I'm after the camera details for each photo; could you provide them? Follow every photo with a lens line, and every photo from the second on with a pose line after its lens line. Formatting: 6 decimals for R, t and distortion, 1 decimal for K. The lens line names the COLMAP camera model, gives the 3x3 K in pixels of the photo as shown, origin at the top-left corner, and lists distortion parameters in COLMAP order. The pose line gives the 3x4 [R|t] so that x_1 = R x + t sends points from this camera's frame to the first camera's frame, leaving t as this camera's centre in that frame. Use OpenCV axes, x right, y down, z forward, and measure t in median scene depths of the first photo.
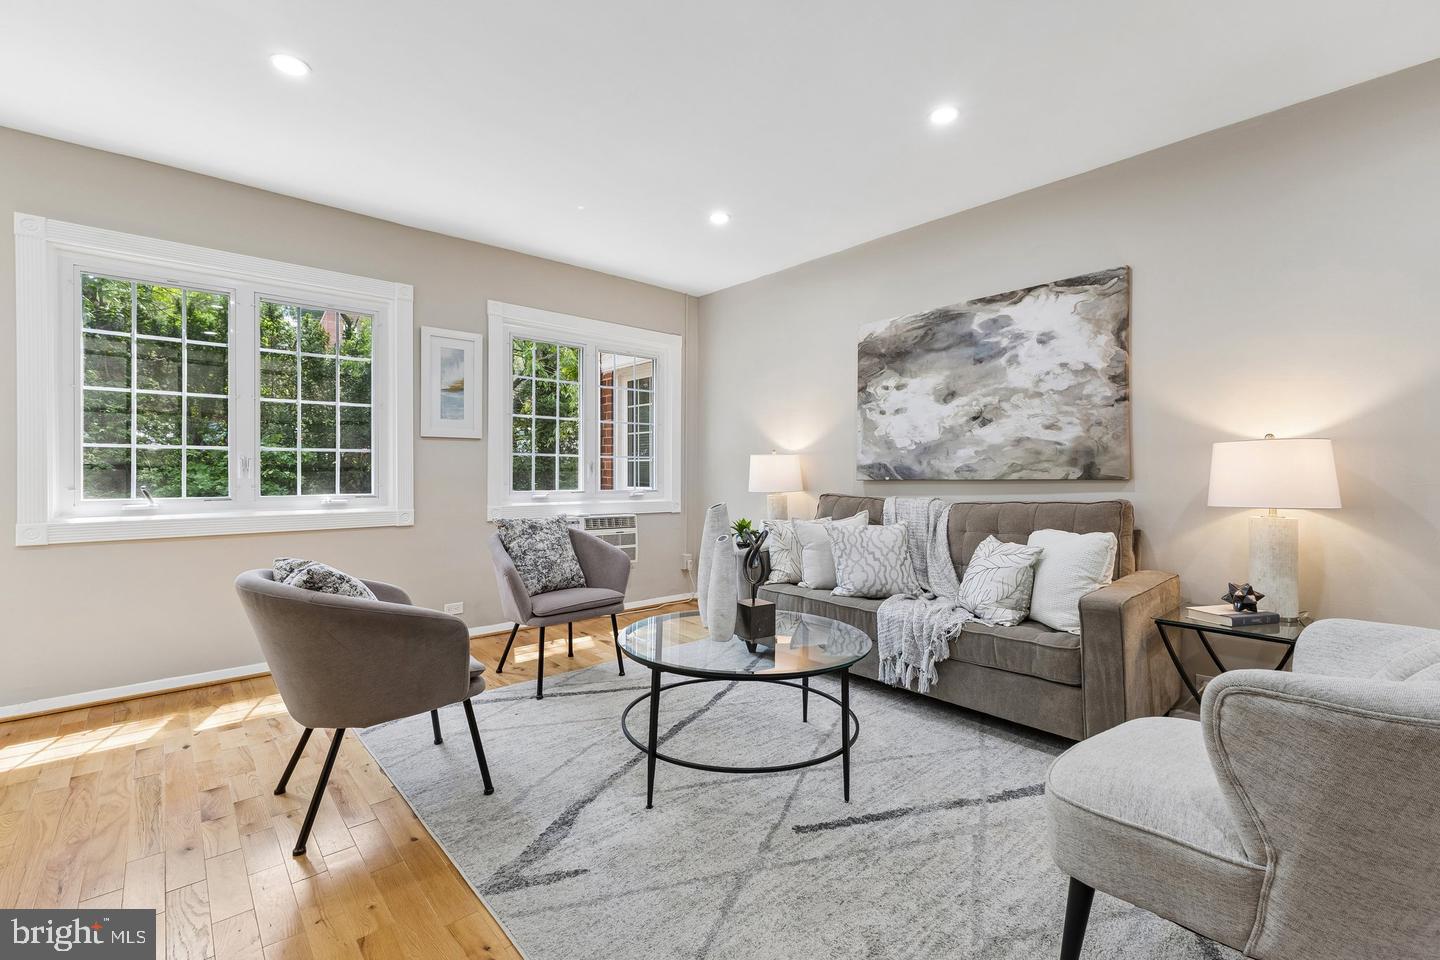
lens RADIAL K [[628.7, 0, 713.3], [0, 628.7, 467.5], [0, 0, 1]] dist [0.007754, -0.001816]
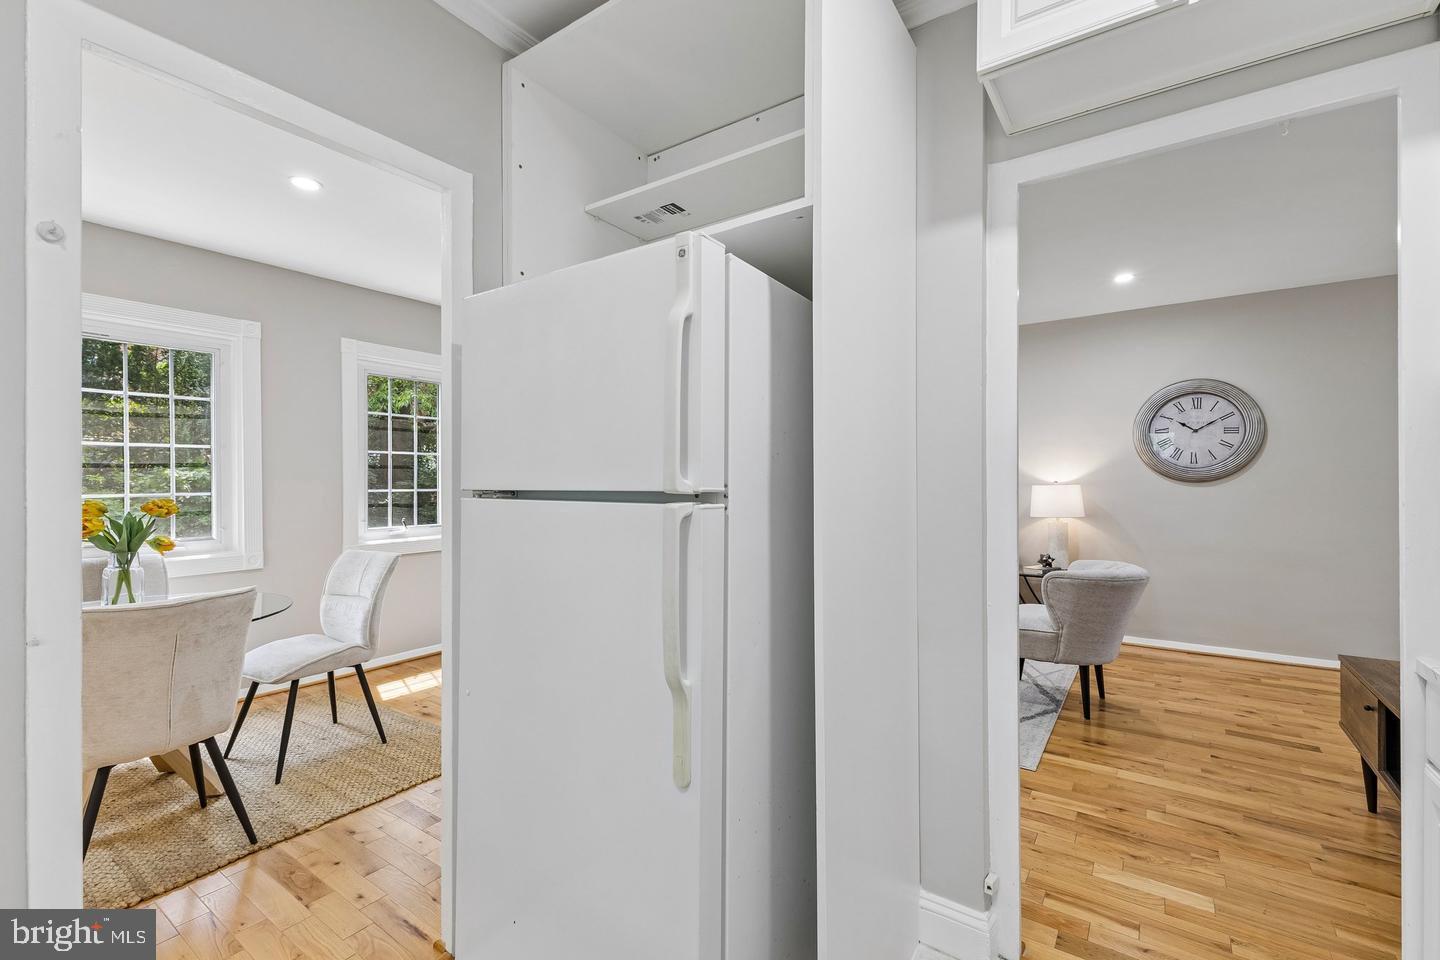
lens RADIAL K [[628.7, 0, 713.1], [0, 628.7, 474.2], [0, 0, 1]] dist [0.007754, -0.001816]
pose [[0.973484, -0.007180, 0.228643, -0.487204], [0.009094, 0.999932, -0.007316, -0.050604], [-0.228575, 0.009202, 0.973483, -0.535180]]
